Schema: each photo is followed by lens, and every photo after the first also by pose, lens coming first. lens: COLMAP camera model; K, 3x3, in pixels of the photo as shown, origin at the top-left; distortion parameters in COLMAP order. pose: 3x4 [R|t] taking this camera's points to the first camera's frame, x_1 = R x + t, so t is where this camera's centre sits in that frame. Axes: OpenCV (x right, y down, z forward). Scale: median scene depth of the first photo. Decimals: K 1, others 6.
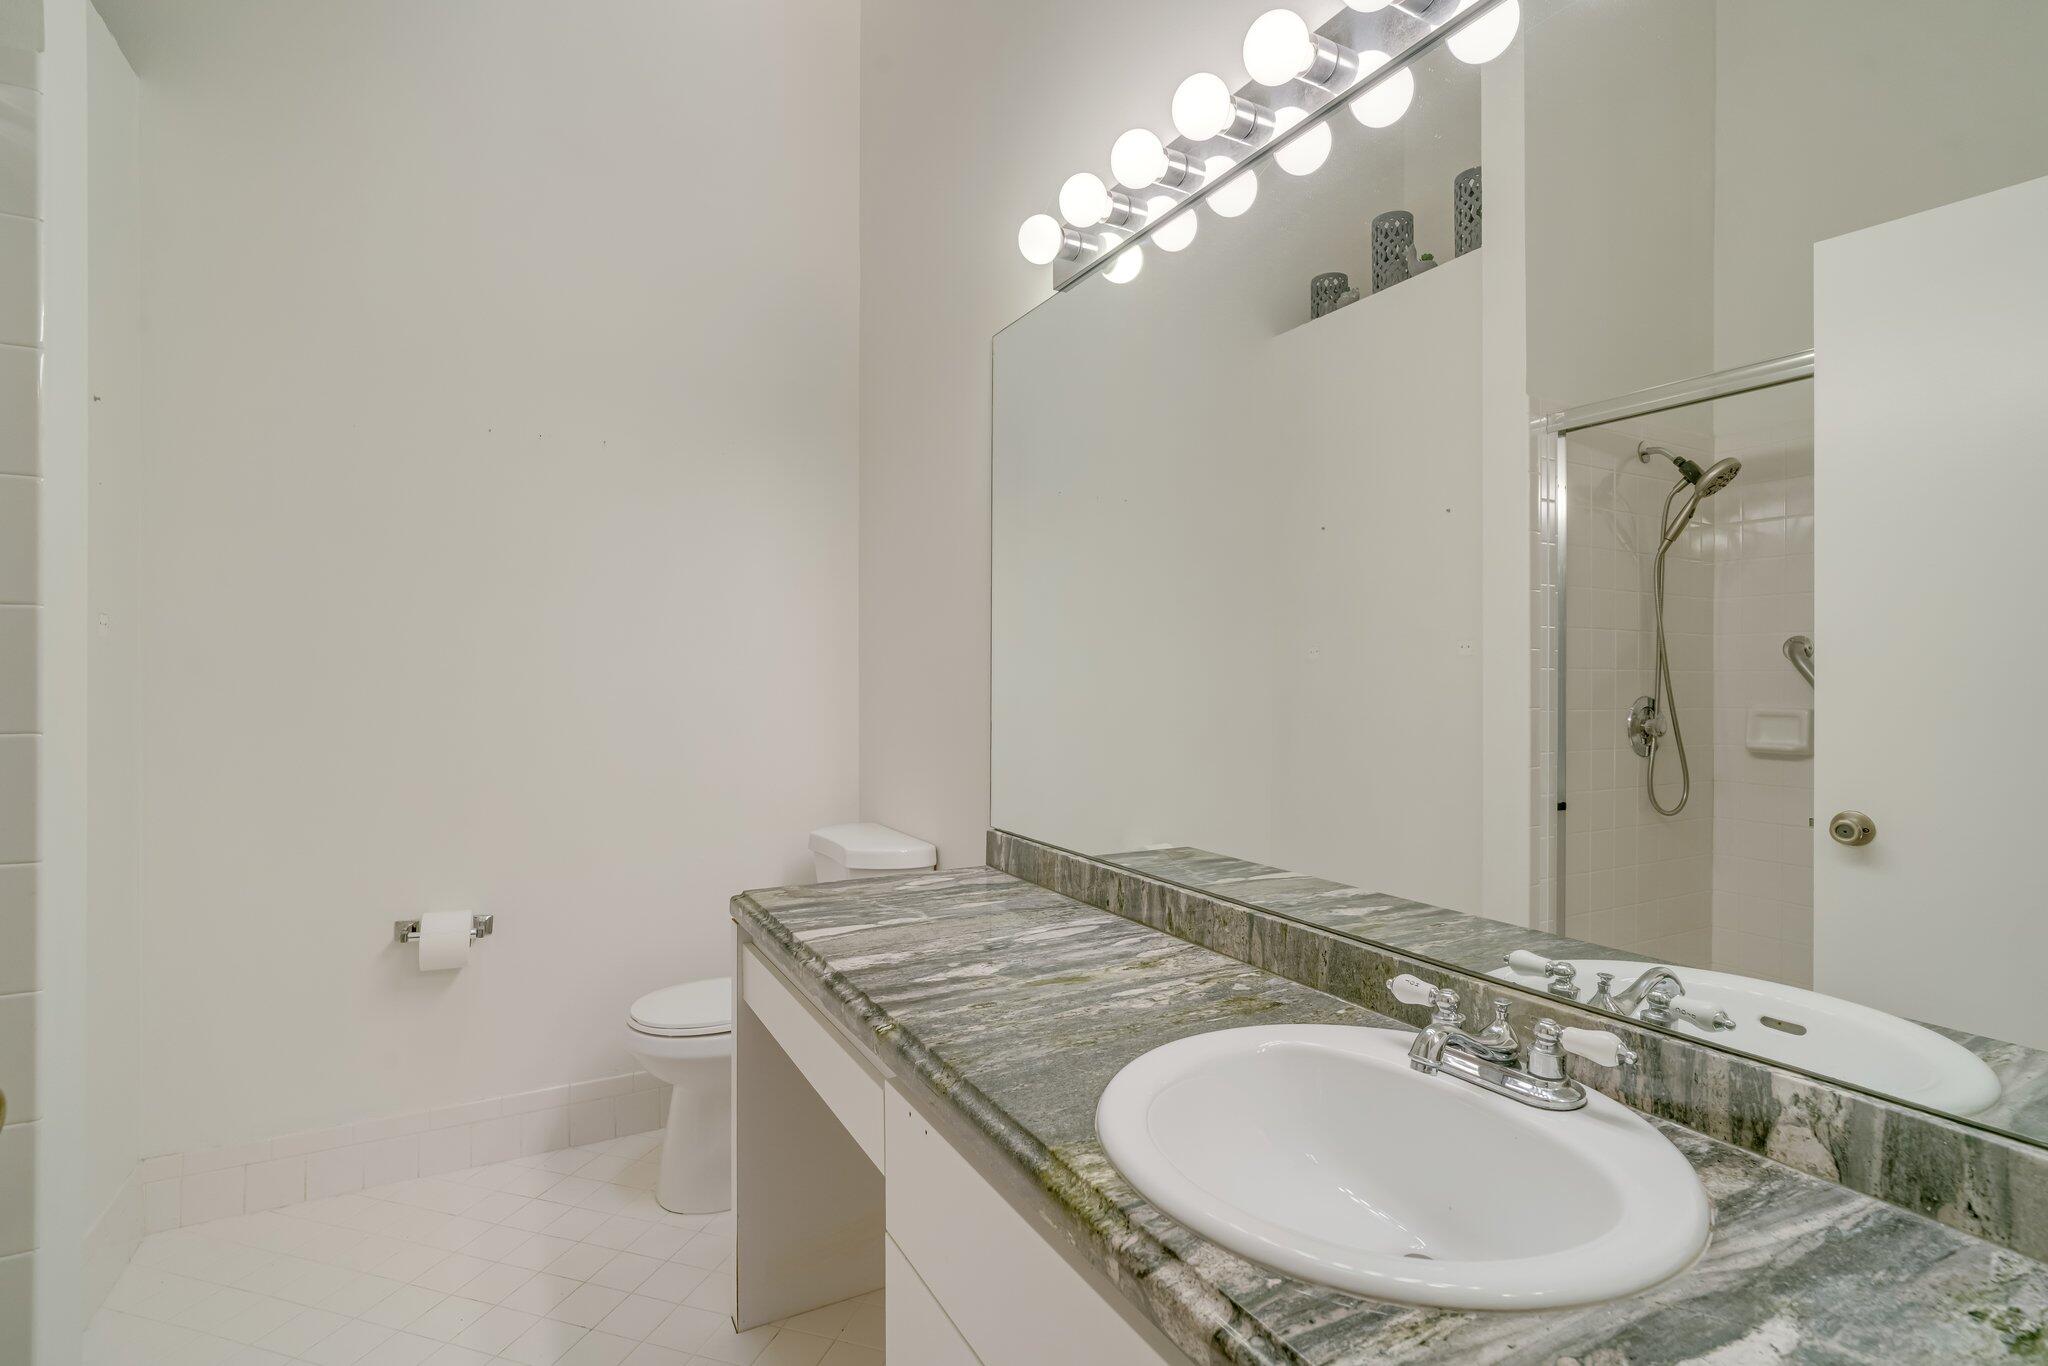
lens RADIAL K [[966.8, 0, 1010.2], [0, 966.8, 674.7], [0, 0, 1]] dist [-0.003685, -0.000577]
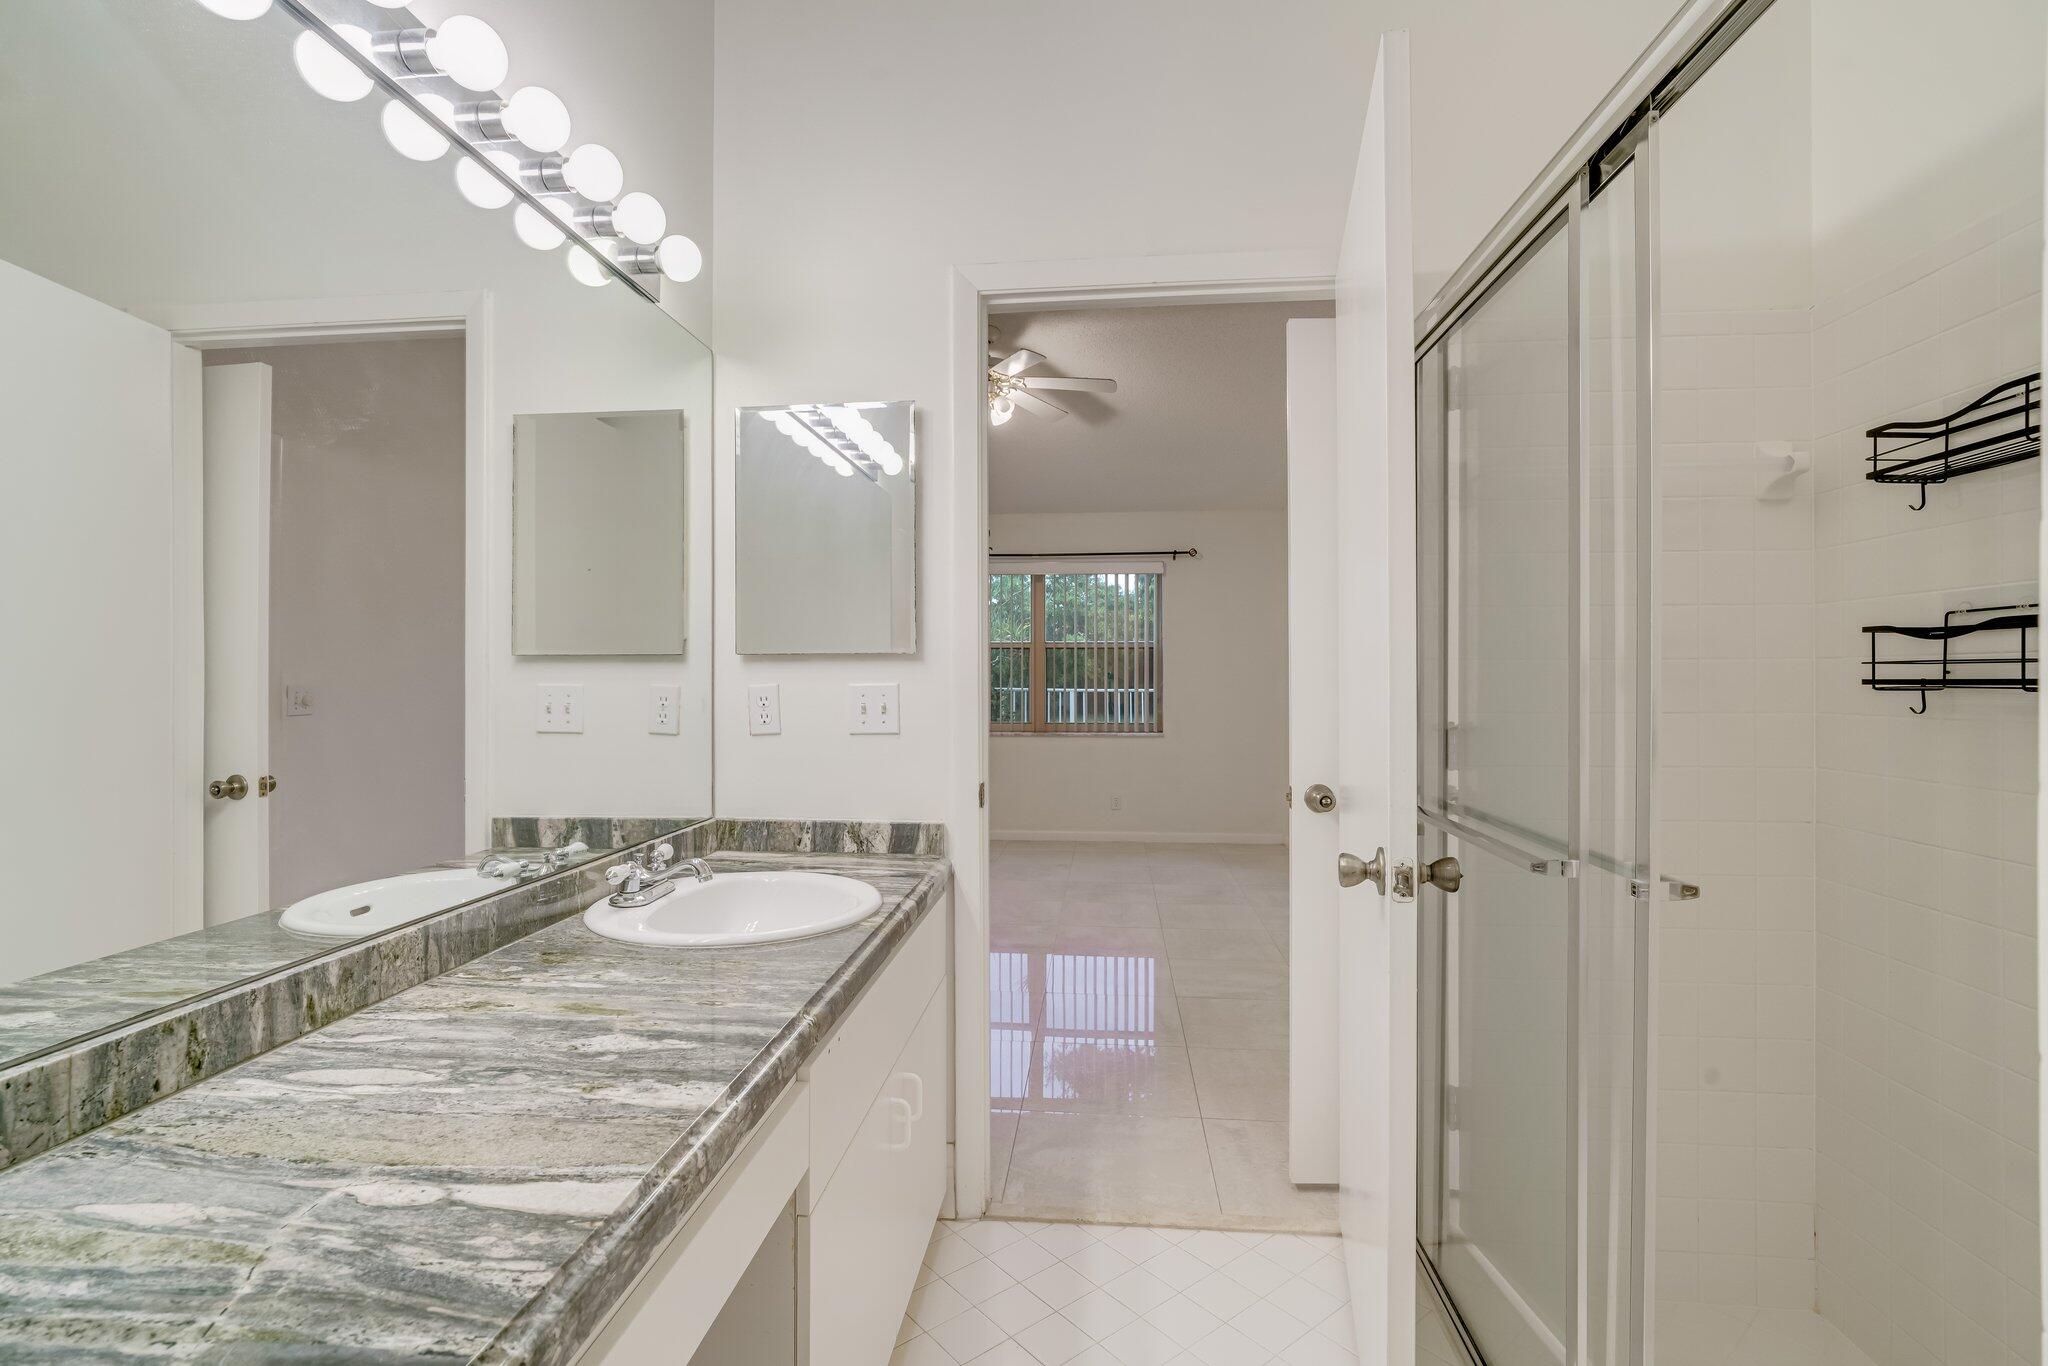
lens RADIAL K [[966.8, 0, 1010.2], [0, 966.8, 674.7], [0, 0, 1]] dist [-0.003685, -0.000577]
pose [[-0.825300, -0.002491, 0.564689, -0.725663], [-0.003980, 0.999991, -0.001405, 0.004492], [-0.564680, -0.003407, -0.825303, 1.424273]]
